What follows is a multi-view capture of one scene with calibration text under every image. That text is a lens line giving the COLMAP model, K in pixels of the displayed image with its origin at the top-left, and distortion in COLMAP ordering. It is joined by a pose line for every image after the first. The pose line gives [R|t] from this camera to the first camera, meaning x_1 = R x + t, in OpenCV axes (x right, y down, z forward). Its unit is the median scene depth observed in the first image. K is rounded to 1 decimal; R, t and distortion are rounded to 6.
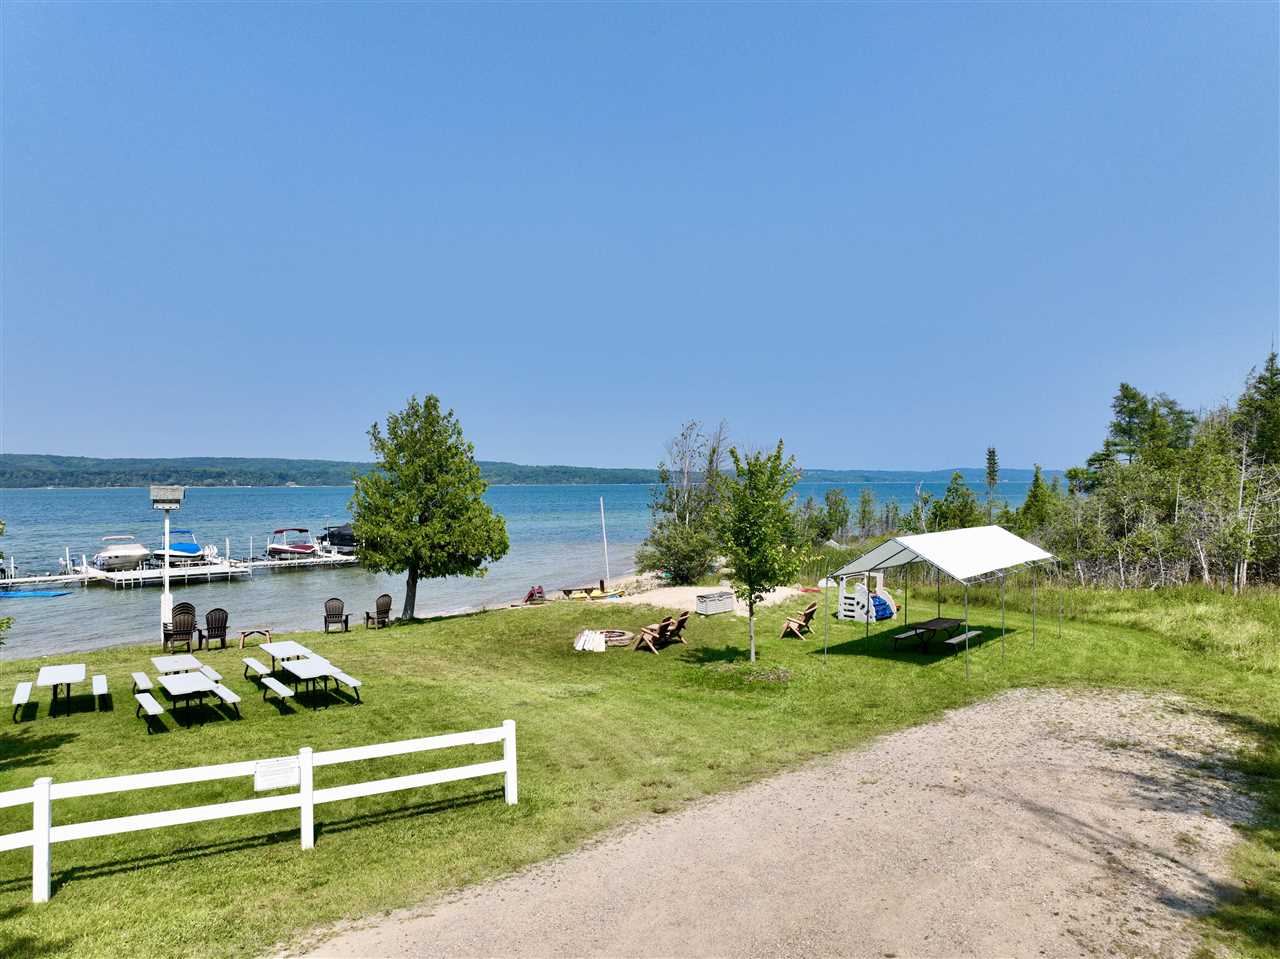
lens RADIAL K [[903.7, 0, 640.3], [0, 903.7, 480.8], [0, 0, 1]] dist [0.006624, 0.010628]
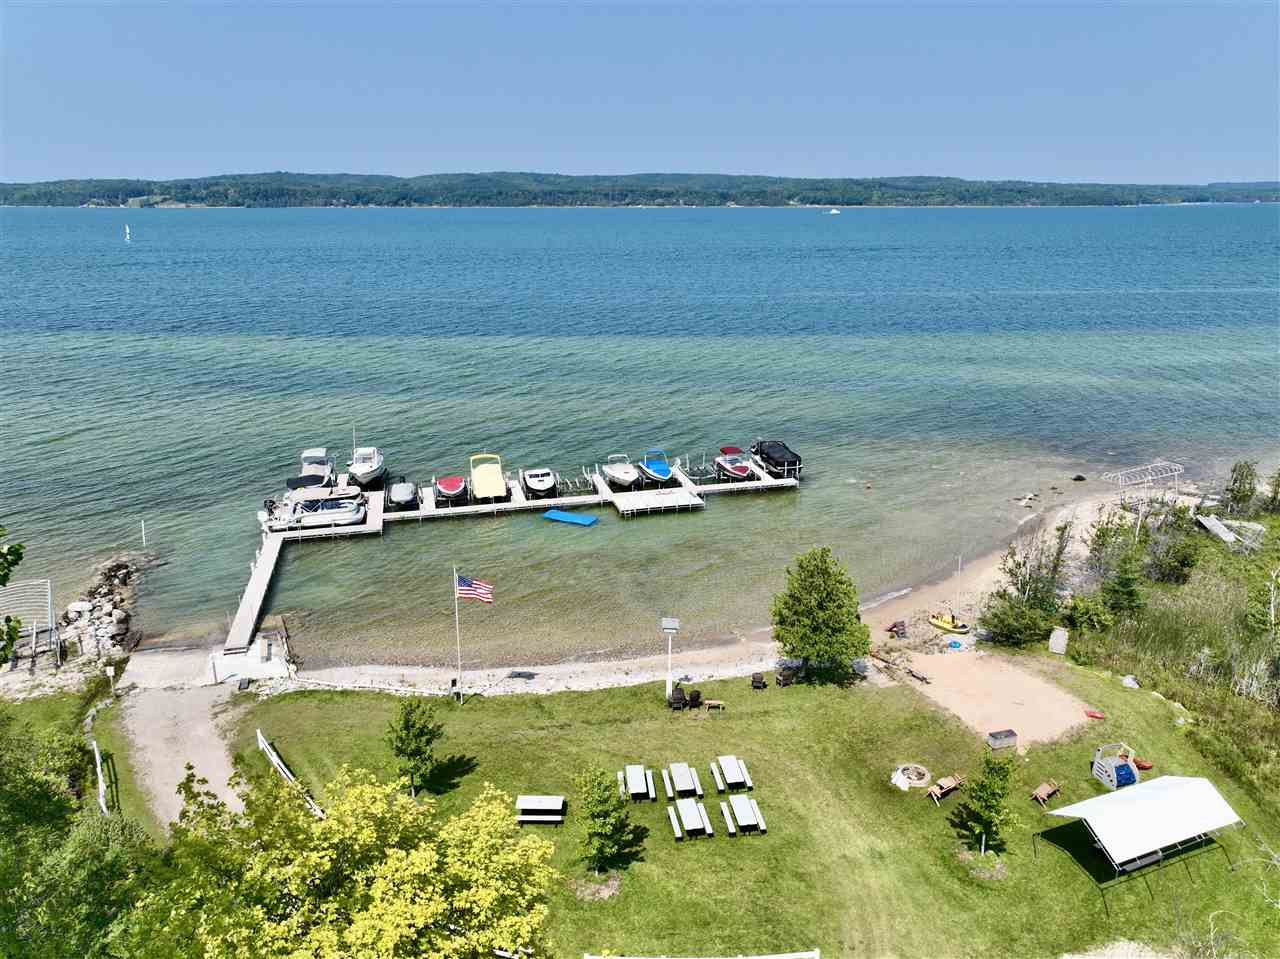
lens RADIAL K [[903.7, 0, 643.8], [0, 903.7, 482.0], [0, 0, 1]] dist [0.006624, 0.010628]
pose [[0.895919, 0.139424, -0.421770, 0.115241], [-0.004947, 0.952541, 0.304371, -0.662727], [0.444189, -0.270605, 0.854089, -0.383288]]
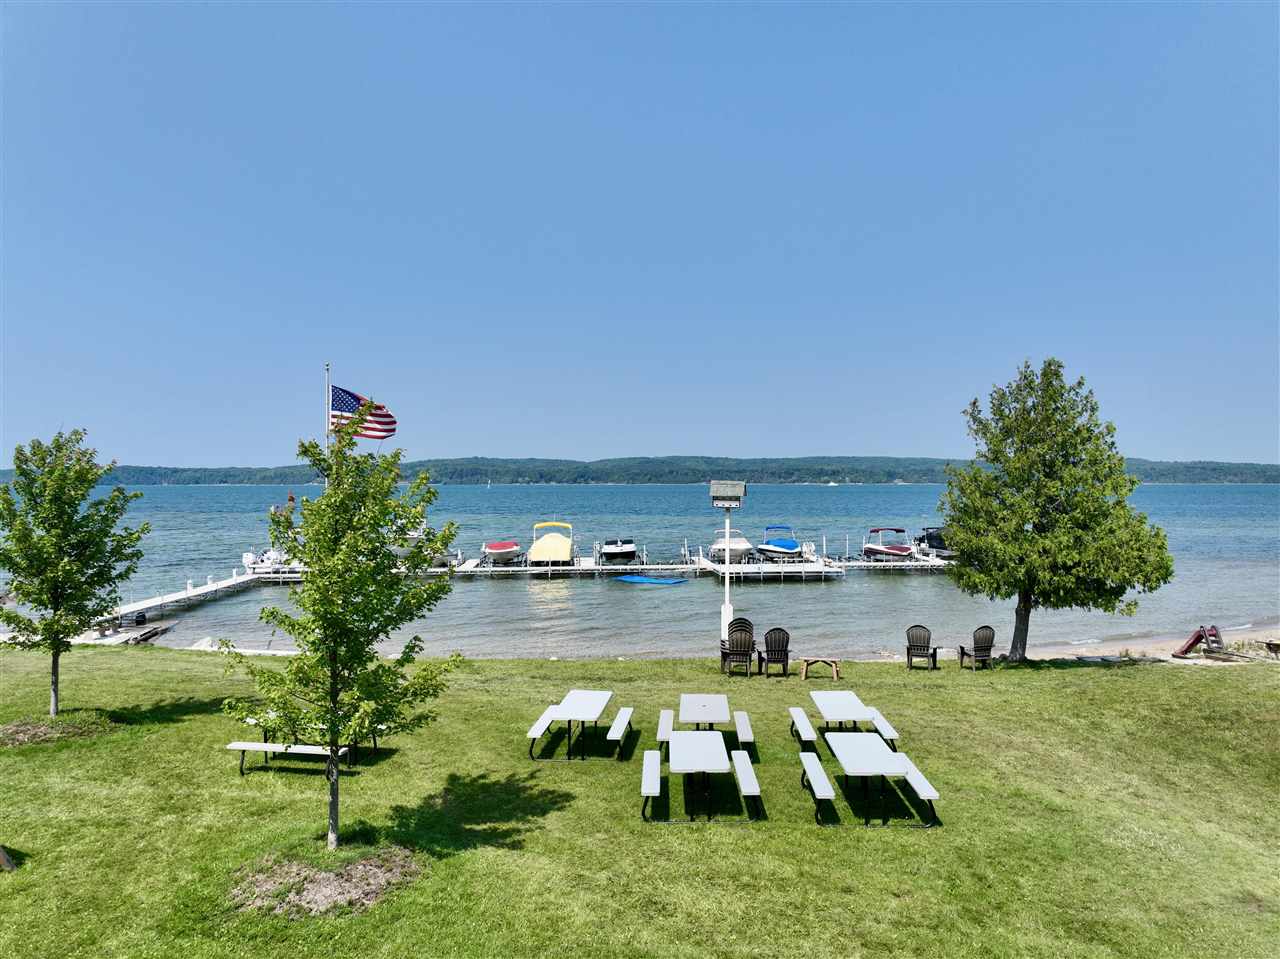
lens RADIAL K [[903.7, 0, 642.4], [0, 903.7, 485.8], [0, 0, 1]] dist [0.006624, 0.010628]
pose [[0.799286, 0.007540, -0.600904, -0.056463], [-0.002683, 0.999956, 0.008978, 0.002392], [0.600945, -0.005564, 0.799271, 0.218621]]
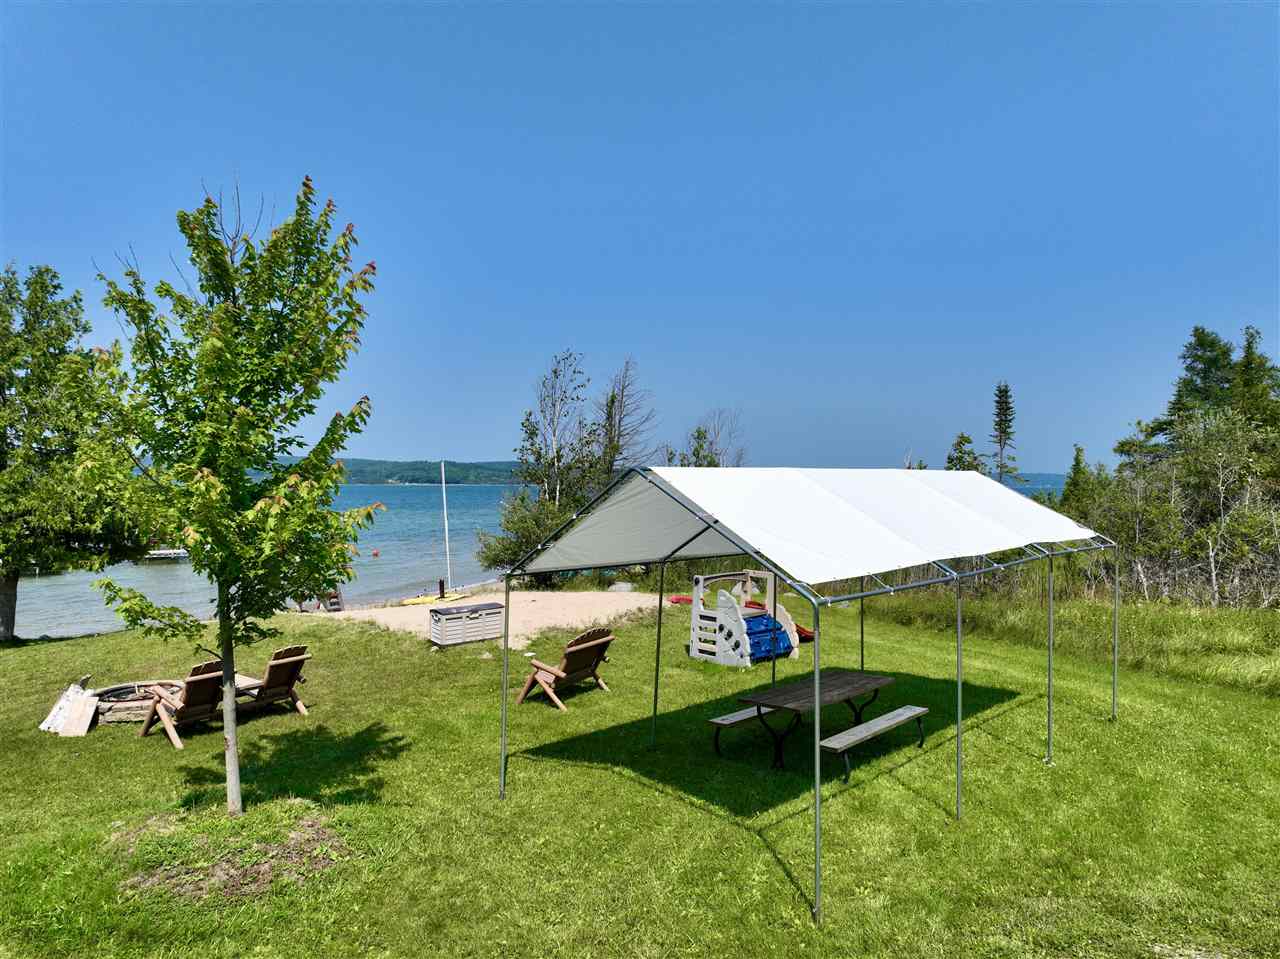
lens RADIAL K [[903.7, 0, 637.1], [0, 903.7, 487.9], [0, 0, 1]] dist [0.006624, 0.010628]
pose [[0.999036, 0.009437, -0.042866, 0.193513], [-0.009175, 0.999938, 0.006317, 0.045780], [0.042923, -0.005917, 0.999061, 0.426513]]
